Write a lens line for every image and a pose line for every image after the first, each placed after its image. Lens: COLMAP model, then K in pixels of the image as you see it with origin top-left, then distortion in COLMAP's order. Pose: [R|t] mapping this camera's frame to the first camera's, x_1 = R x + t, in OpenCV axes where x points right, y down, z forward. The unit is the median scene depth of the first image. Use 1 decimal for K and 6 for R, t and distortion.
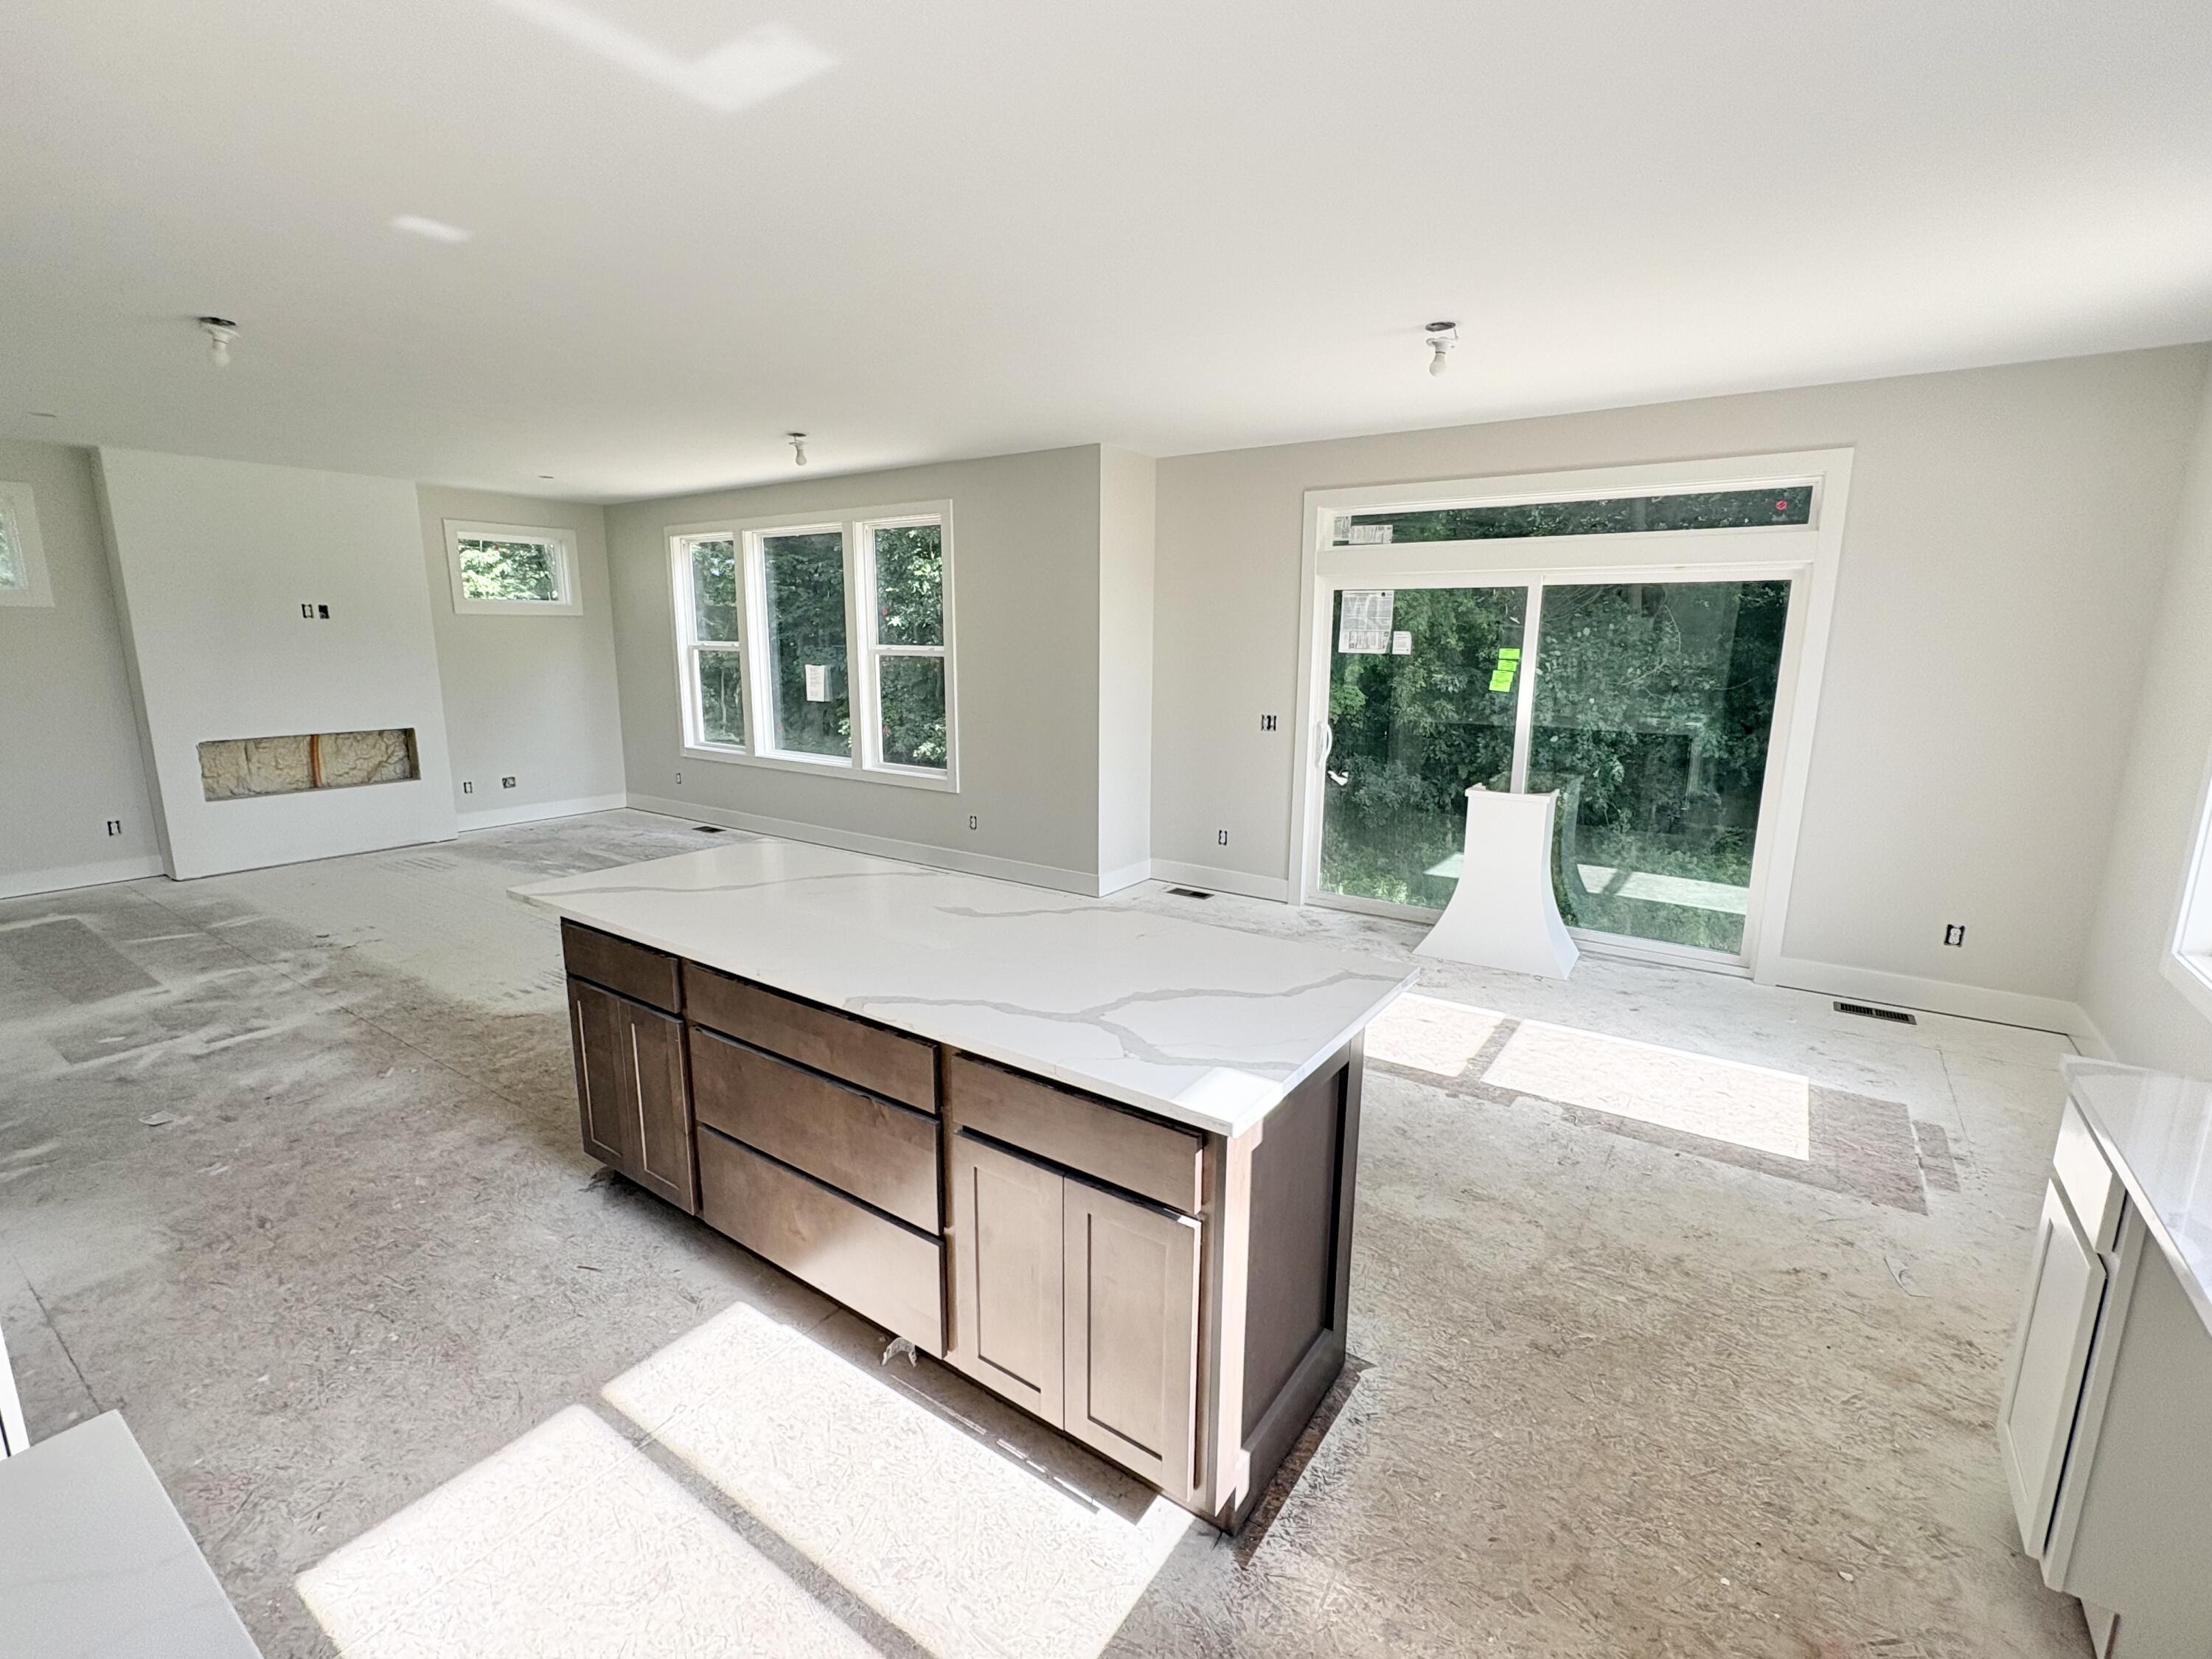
lens RADIAL K [[983.0, 0, 1107.1], [0, 983.0, 826.5], [0, 0, 1]] dist [-0.000544, -0.000034]
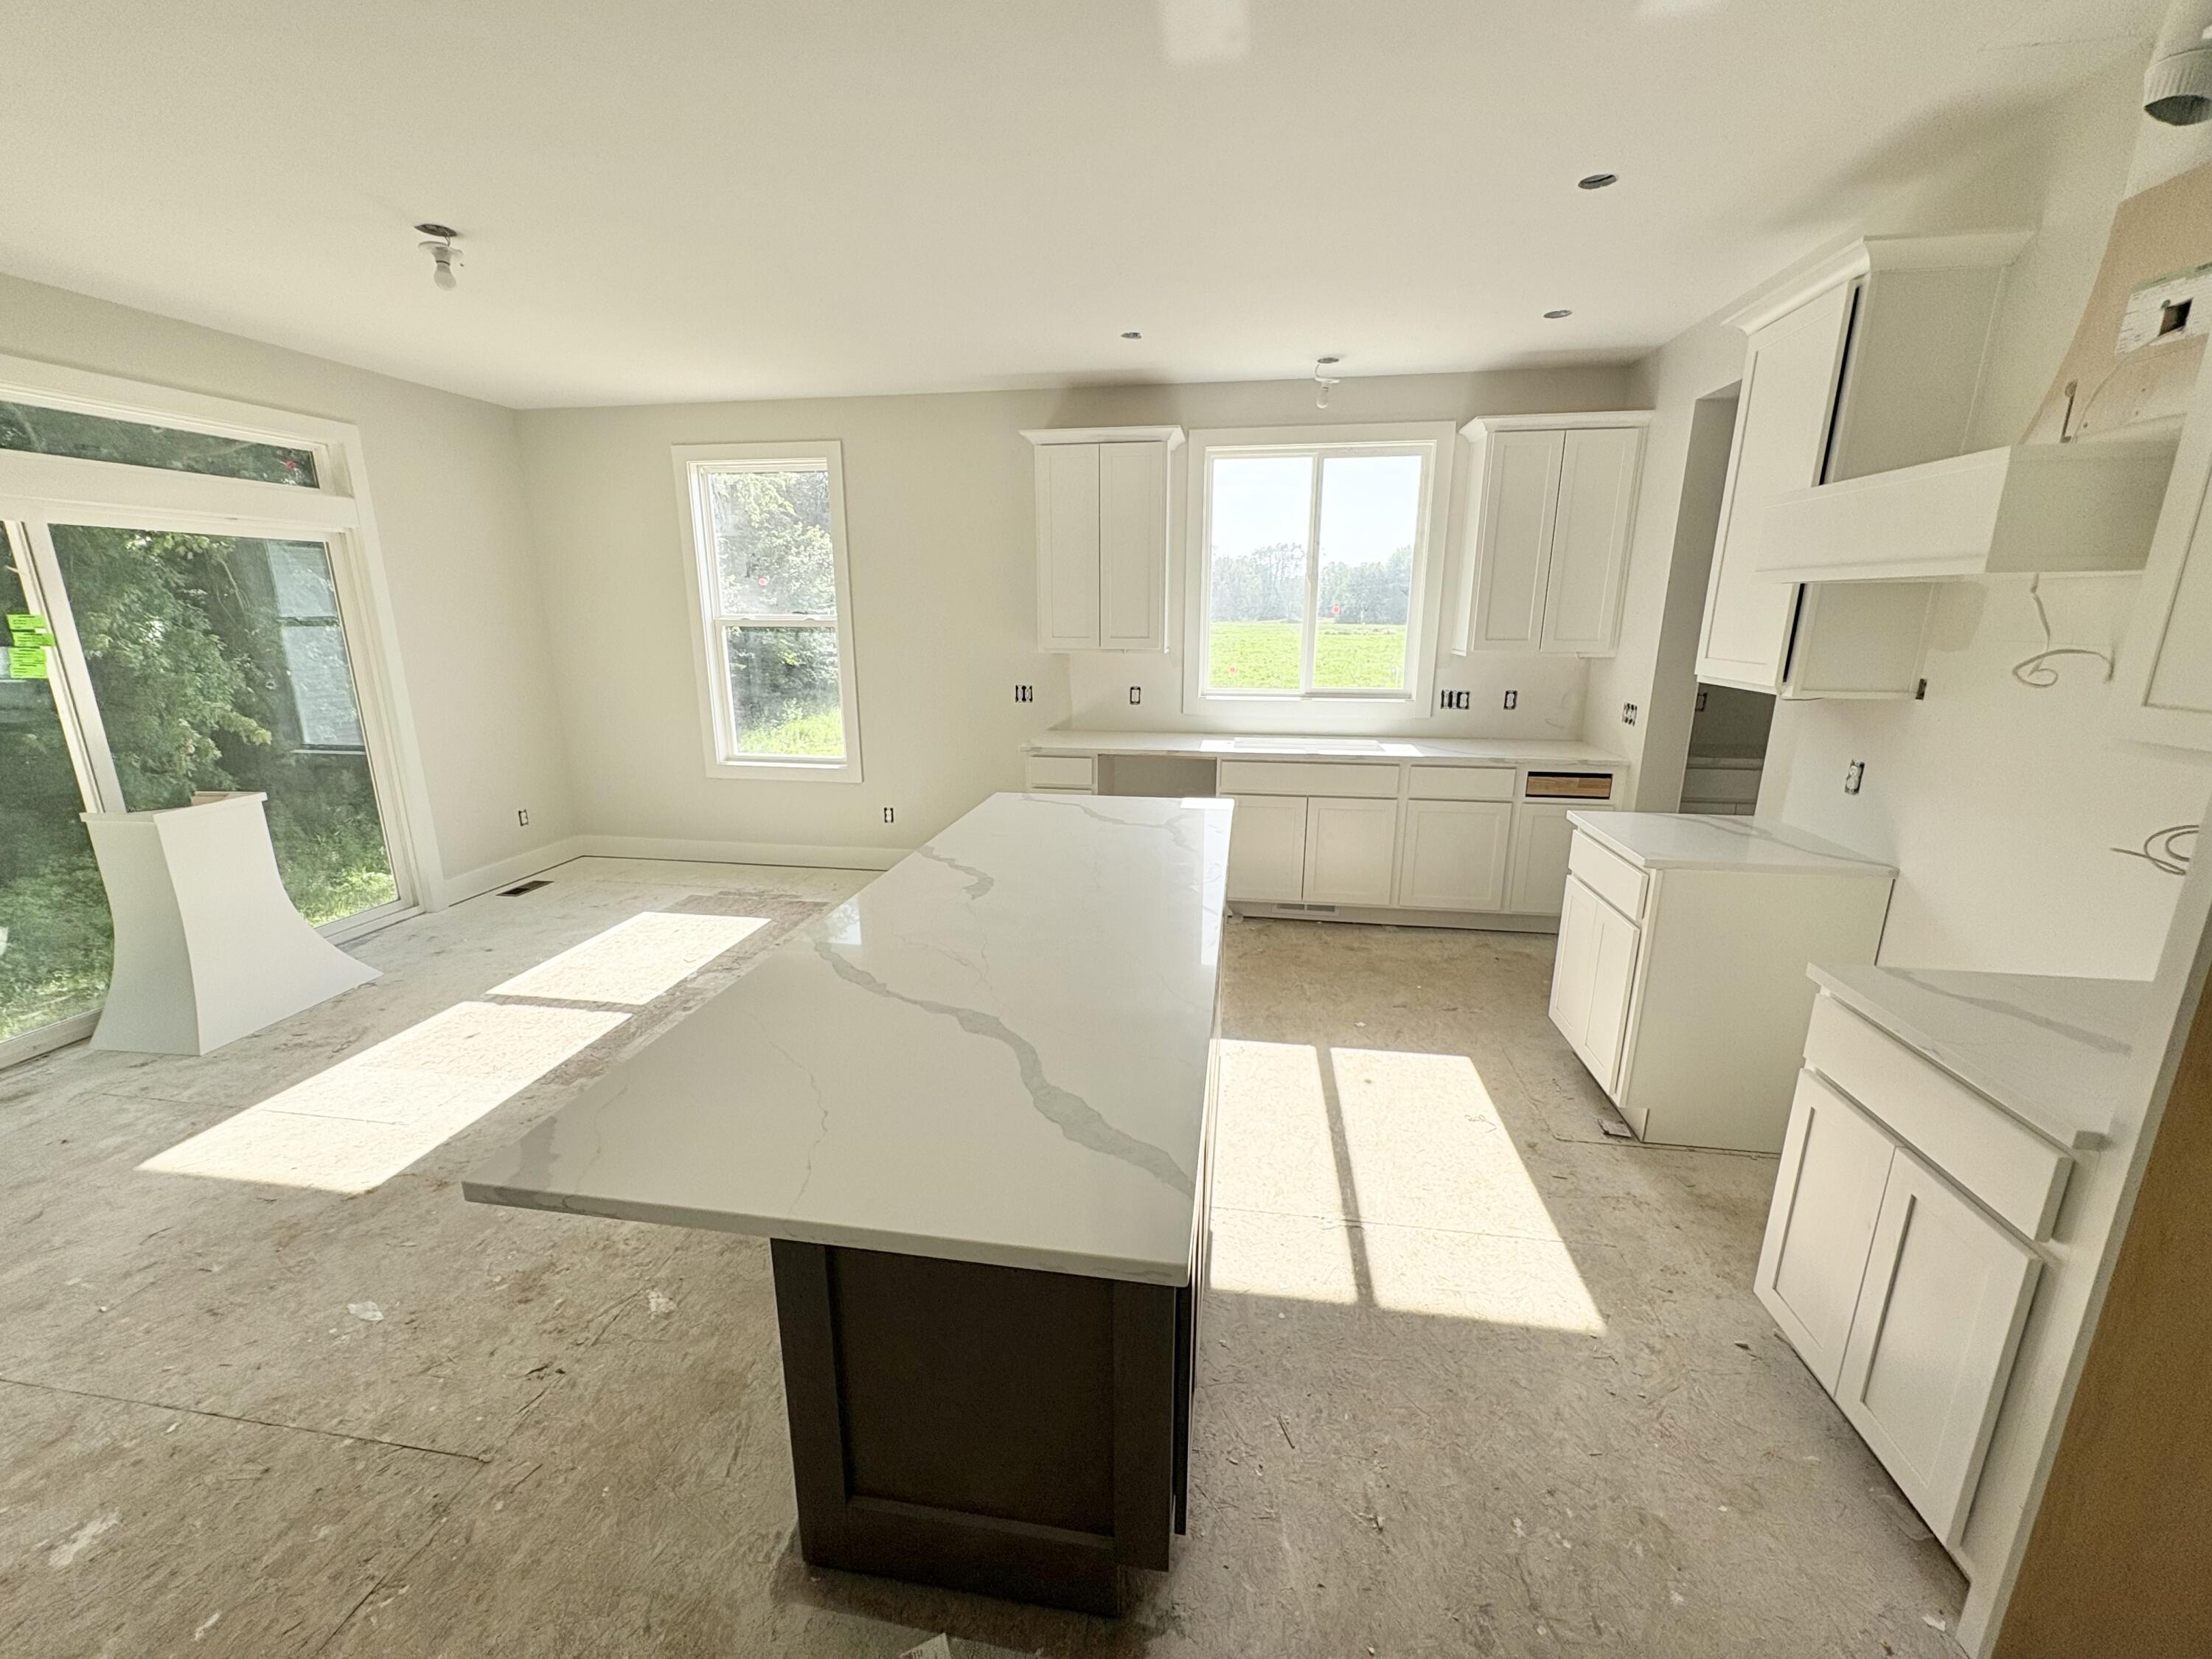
lens RADIAL K [[881.5, 0, 1097.8], [0, 881.5, 824.9], [0, 0, 1]] dist [0.000533, -0.000589]
pose [[-0.430796, -0.221424, 0.874863, -0.795852], [0.175234, 0.930456, 0.321783, -0.190171], [-0.885273, 0.291929, -0.362036, 1.031373]]
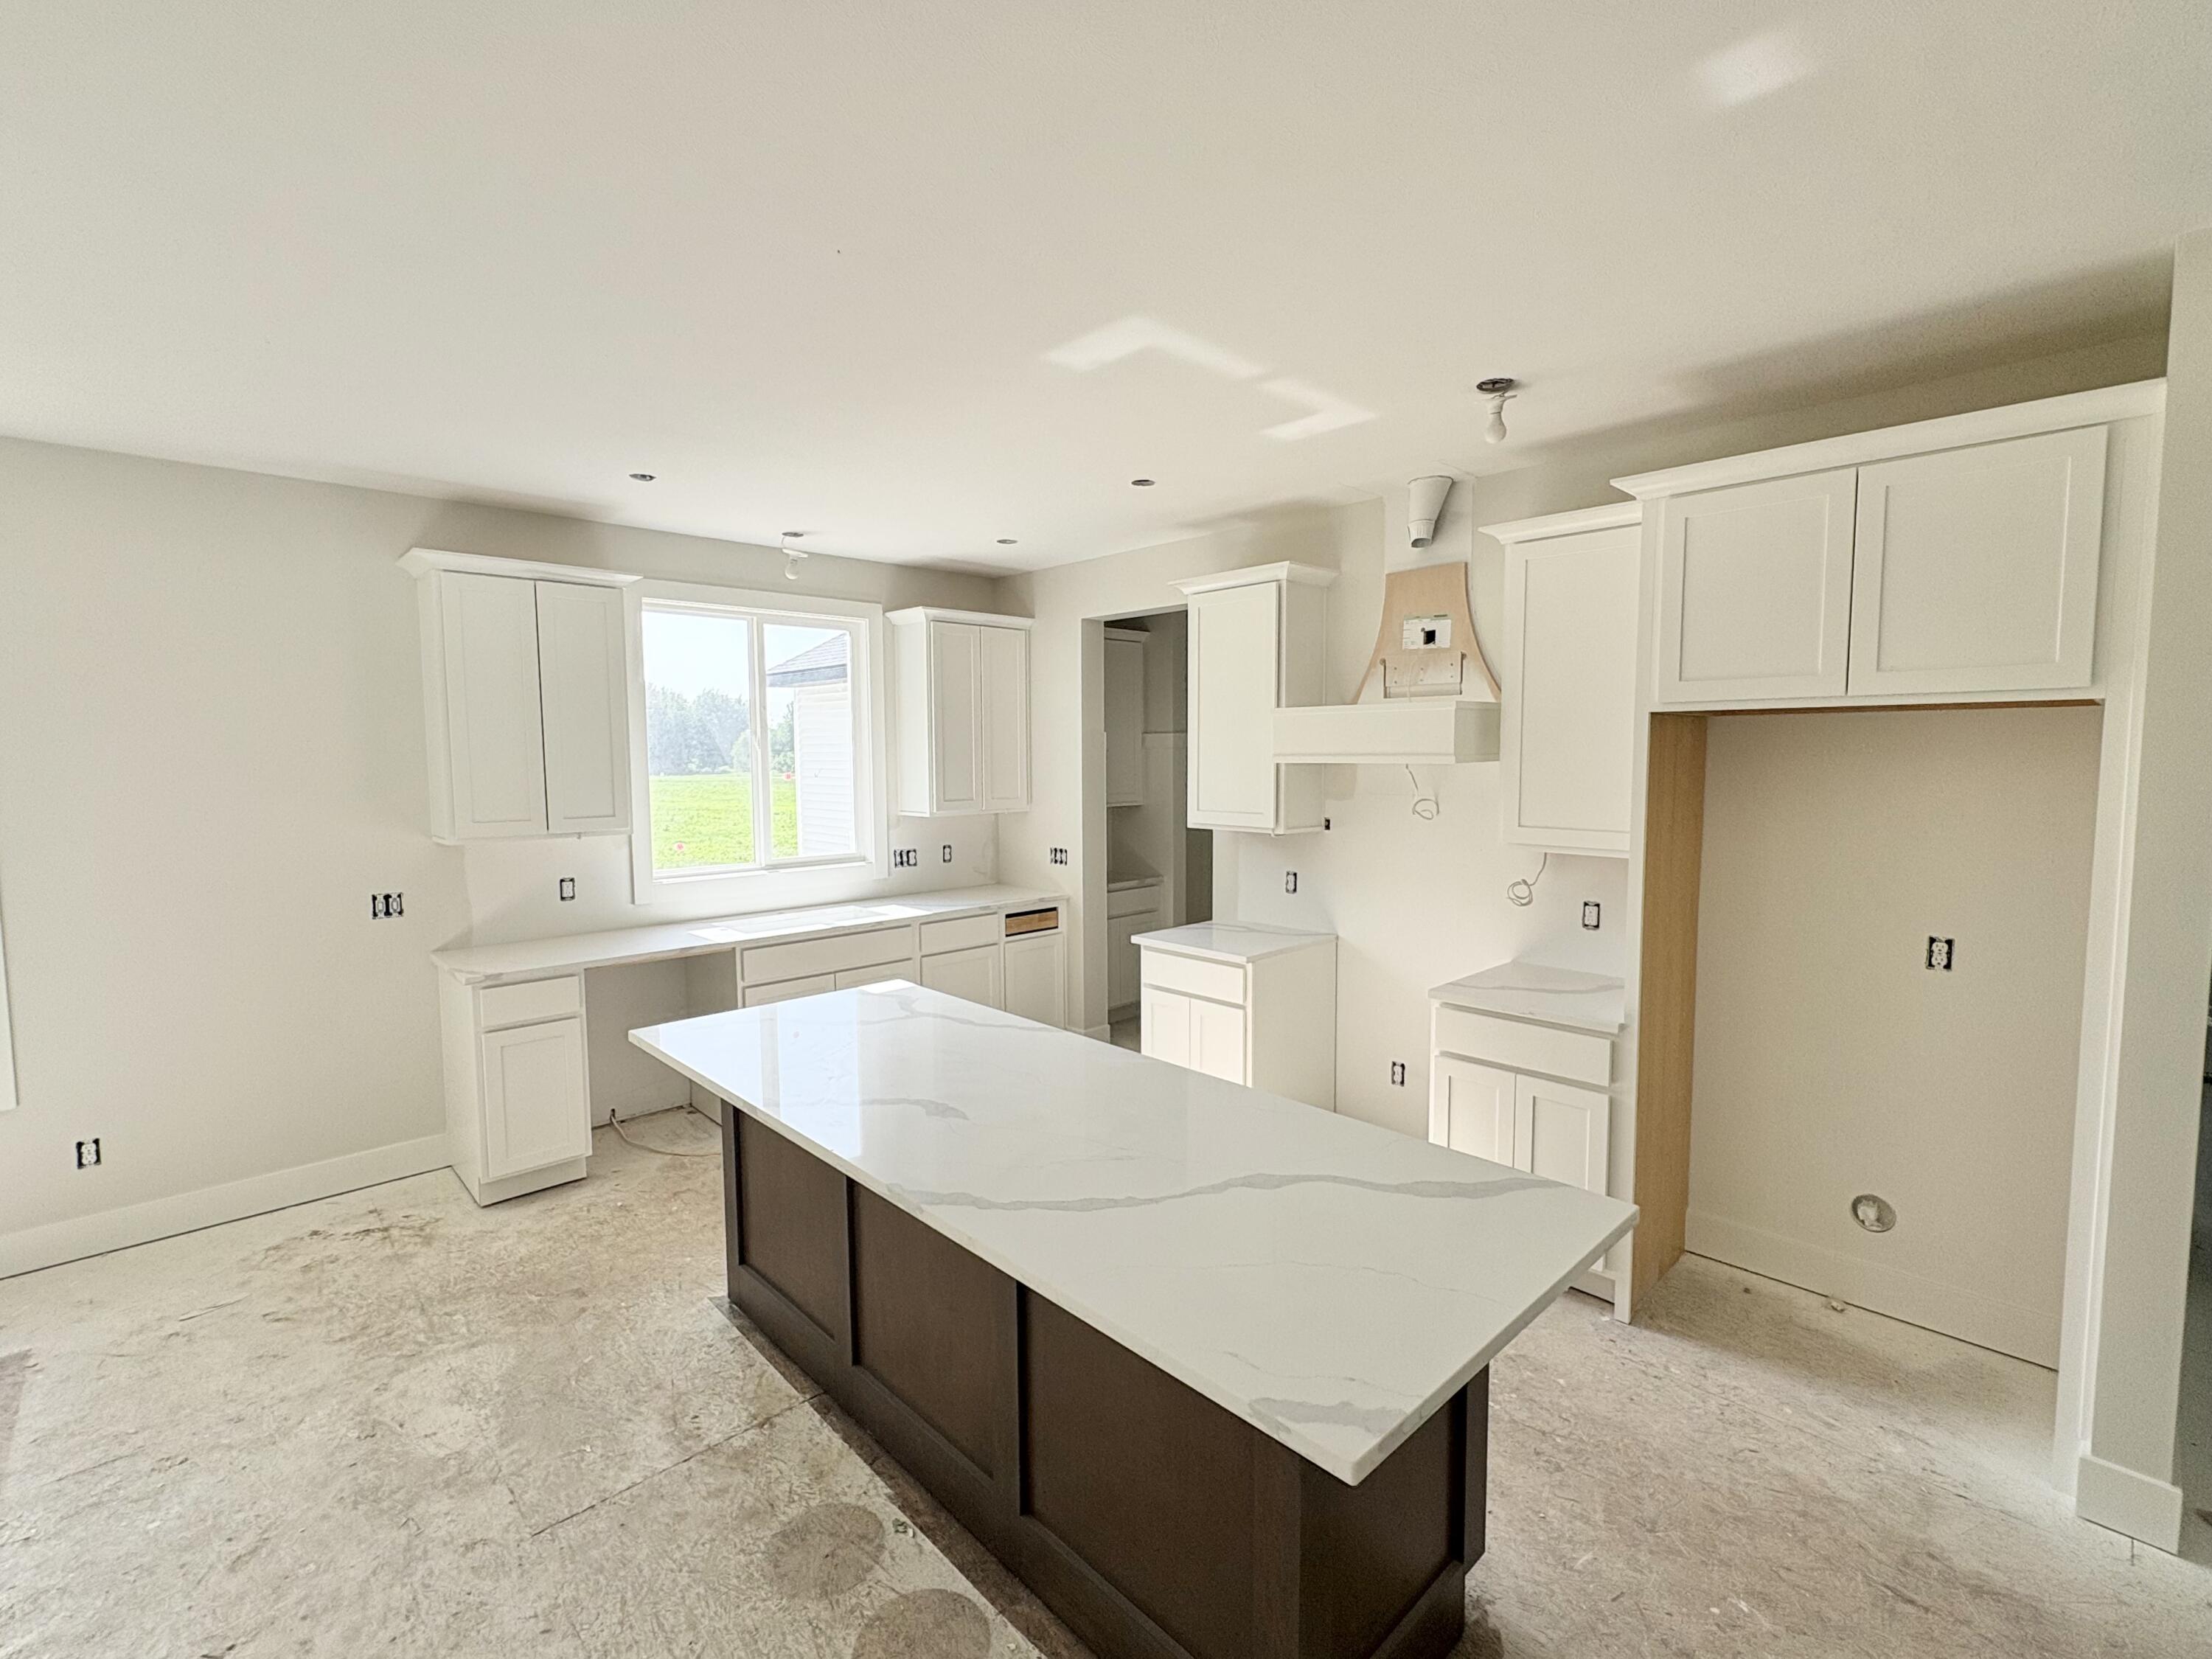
lens RADIAL K [[989.7, 0, 1100.7], [0, 989.7, 826.6], [0, 0, 1]] dist [0.001628, -0.000024]
pose [[-0.979030, -0.015392, 0.203131, -0.385245], [0.040195, 0.962944, 0.266690, -0.309432], [-0.199709, 0.269263, -0.942133, 1.466879]]
